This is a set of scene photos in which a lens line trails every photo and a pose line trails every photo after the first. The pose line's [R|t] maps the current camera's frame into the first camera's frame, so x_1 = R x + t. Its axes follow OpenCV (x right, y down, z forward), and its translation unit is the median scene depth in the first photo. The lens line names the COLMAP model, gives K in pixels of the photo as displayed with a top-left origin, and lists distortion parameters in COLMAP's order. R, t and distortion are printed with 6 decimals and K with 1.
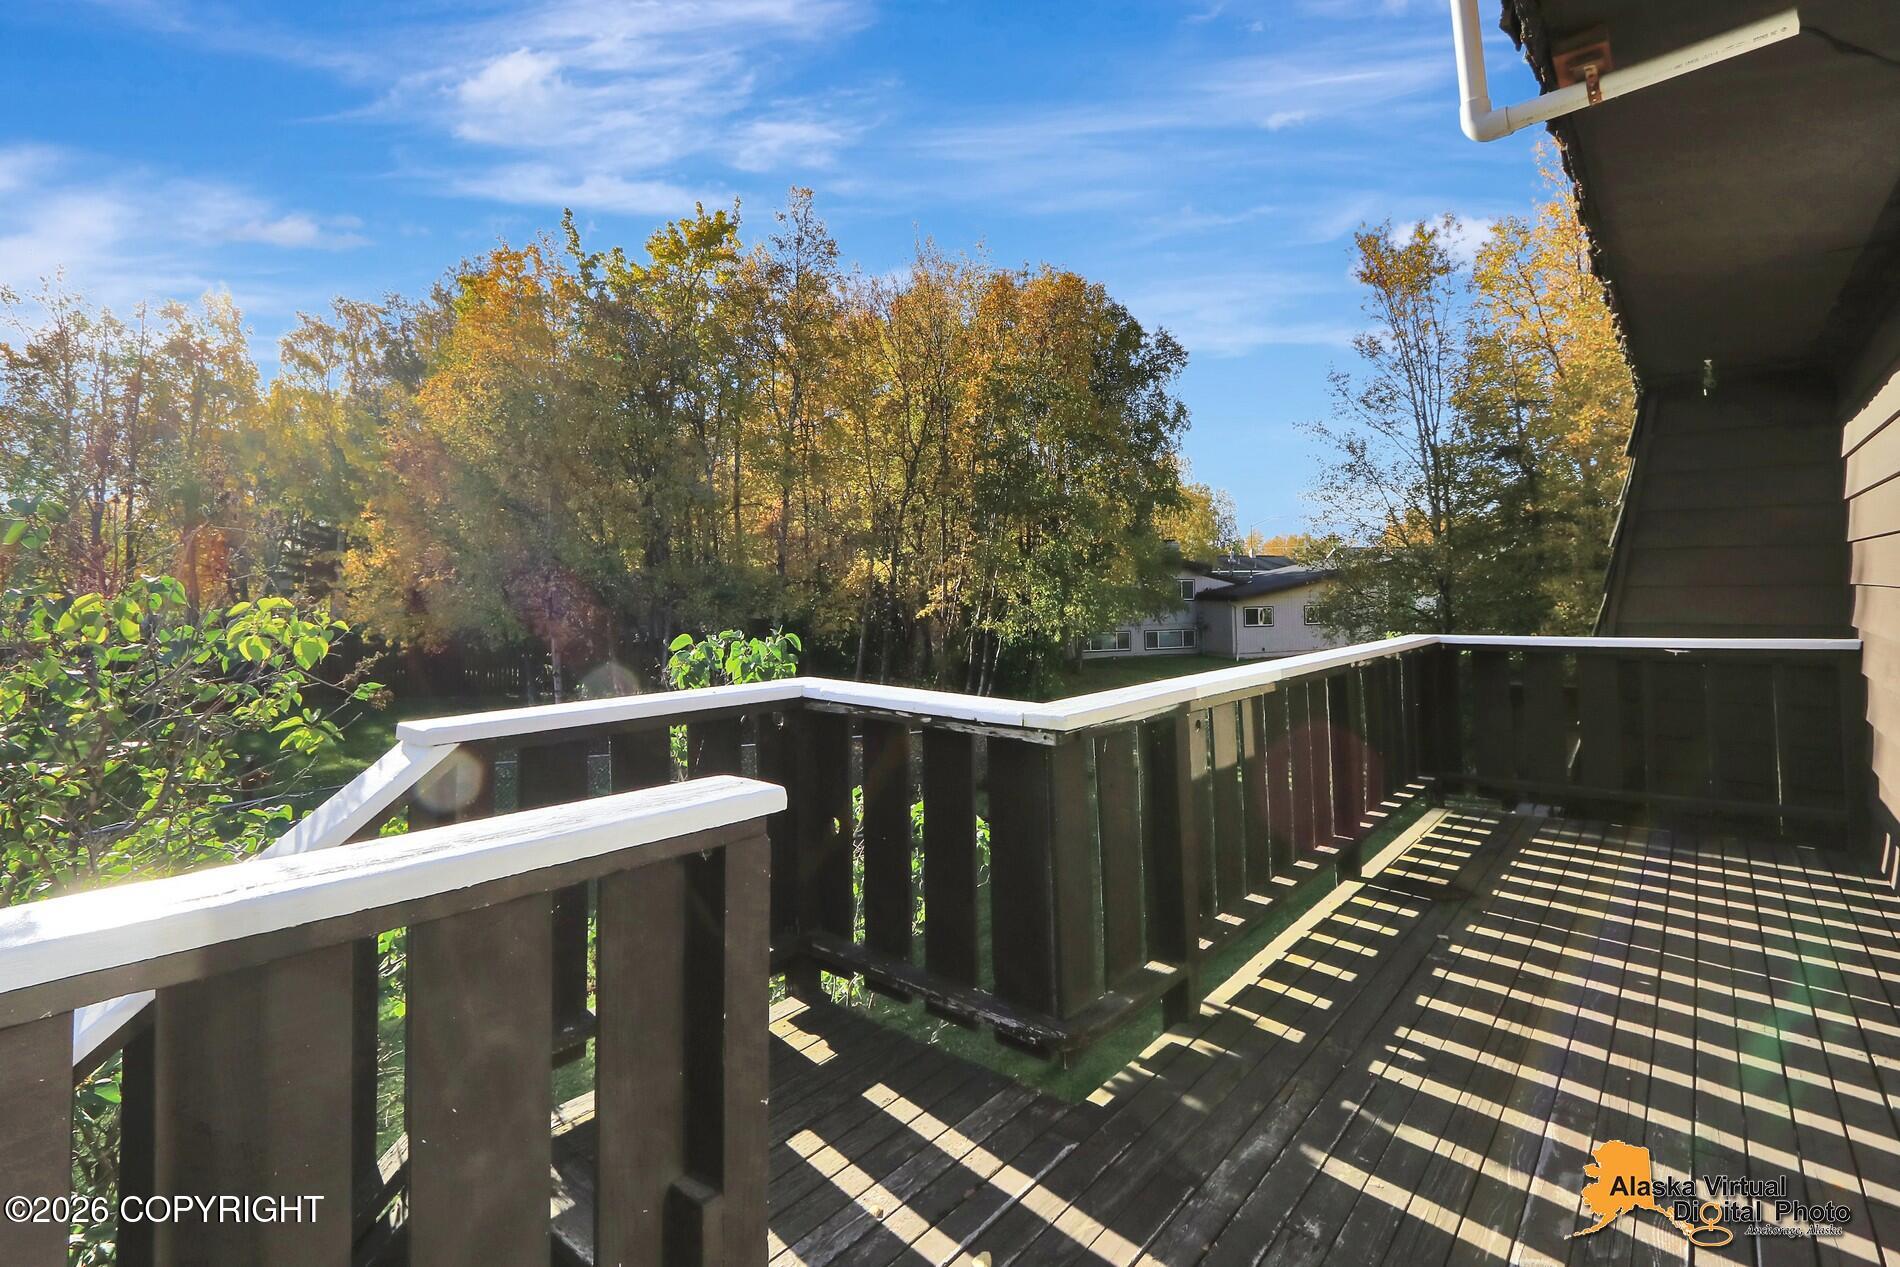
lens RADIAL K [[907.0, 0, 952.7], [0, 907.0, 614.3], [0, 0, 1]] dist [-0.015144, 0.001725]
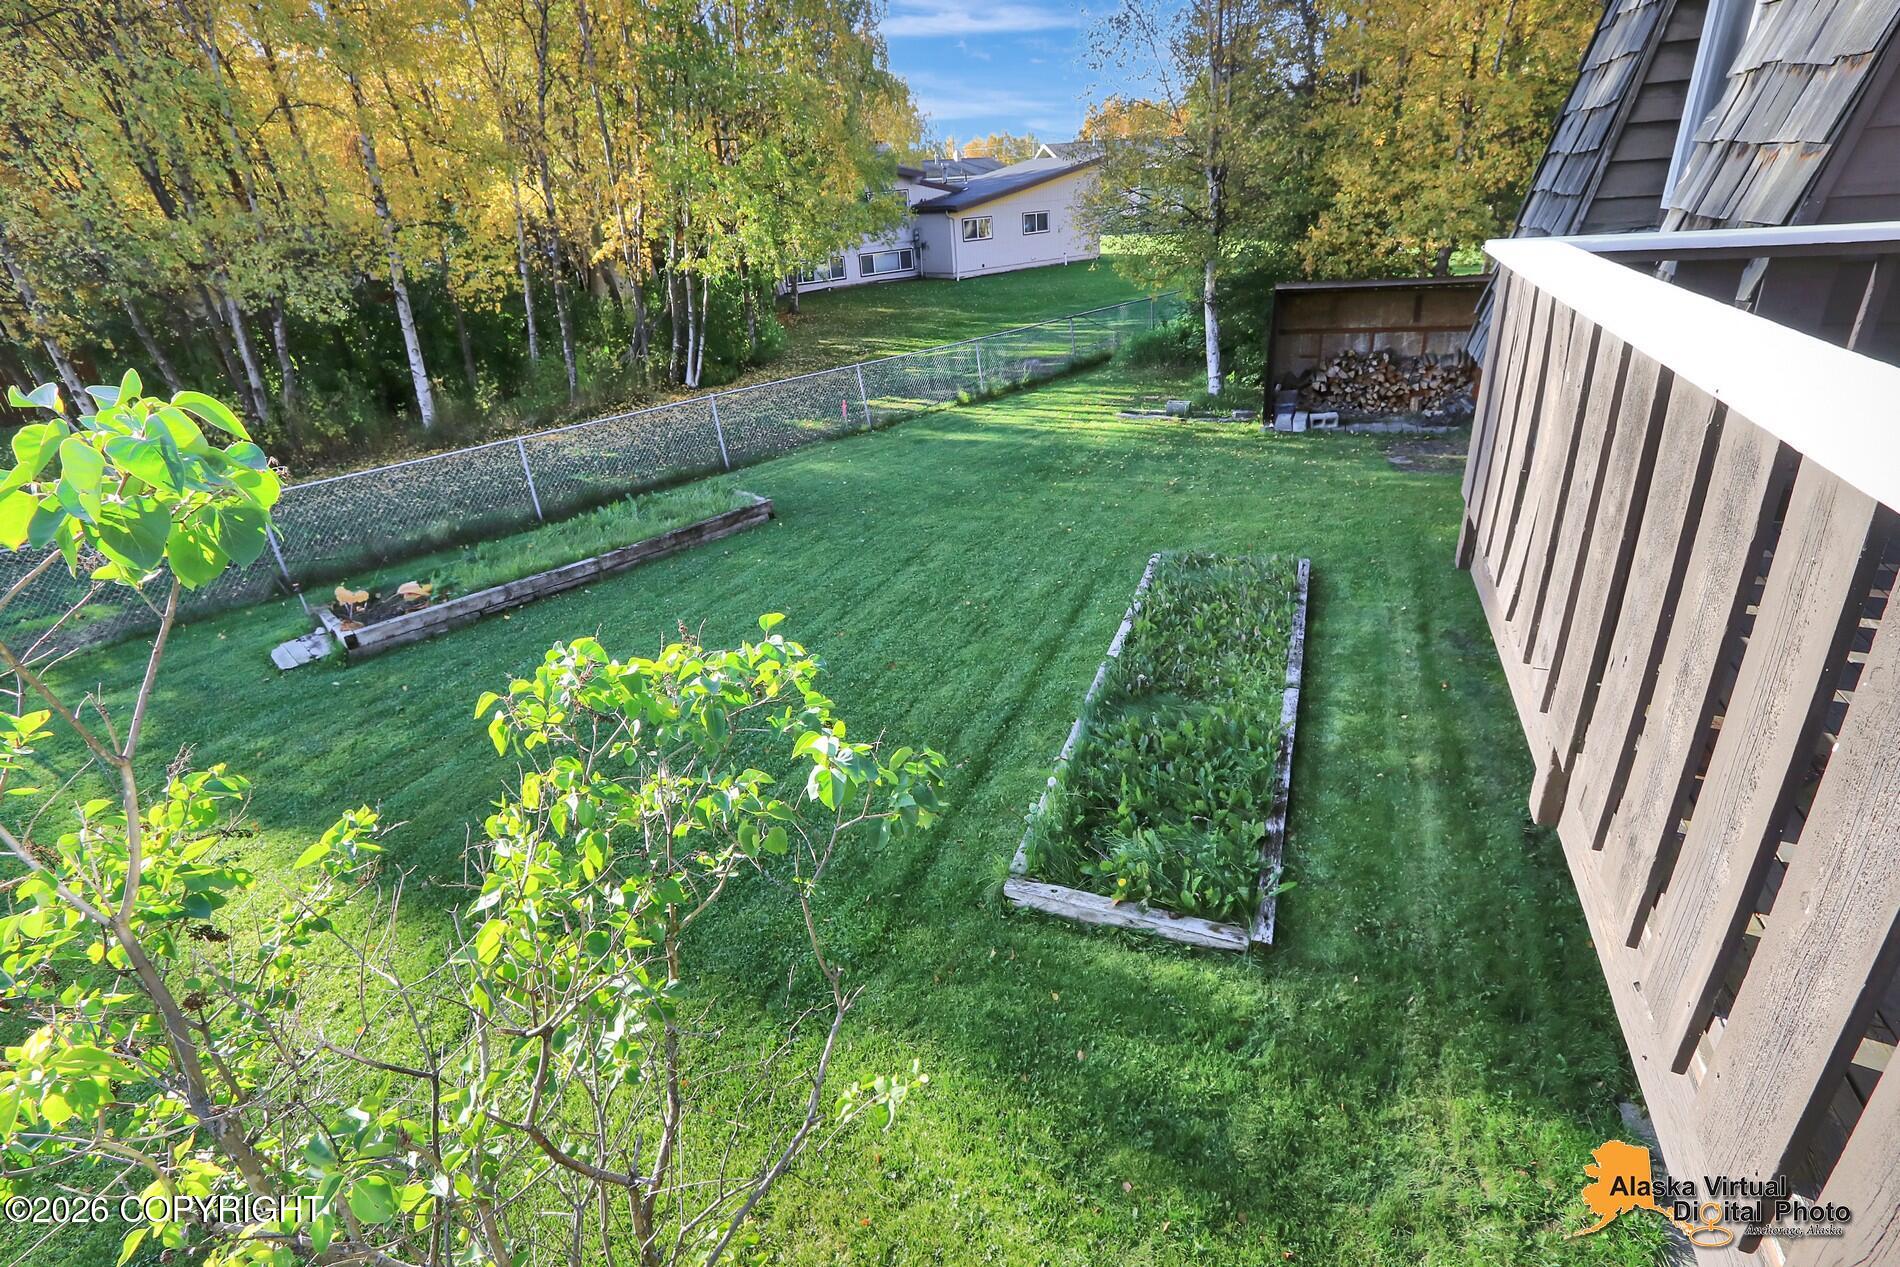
lens RADIAL K [[907.0, 0, 952.7], [0, 907.0, 614.3], [0, 0, 1]] dist [-0.015144, 0.001725]
pose [[0.948225, -0.181822, 0.260404, -0.003795], [0.068168, 0.917319, 0.392274, -0.001951], [-0.310198, -0.354213, 0.882219, 0.106451]]
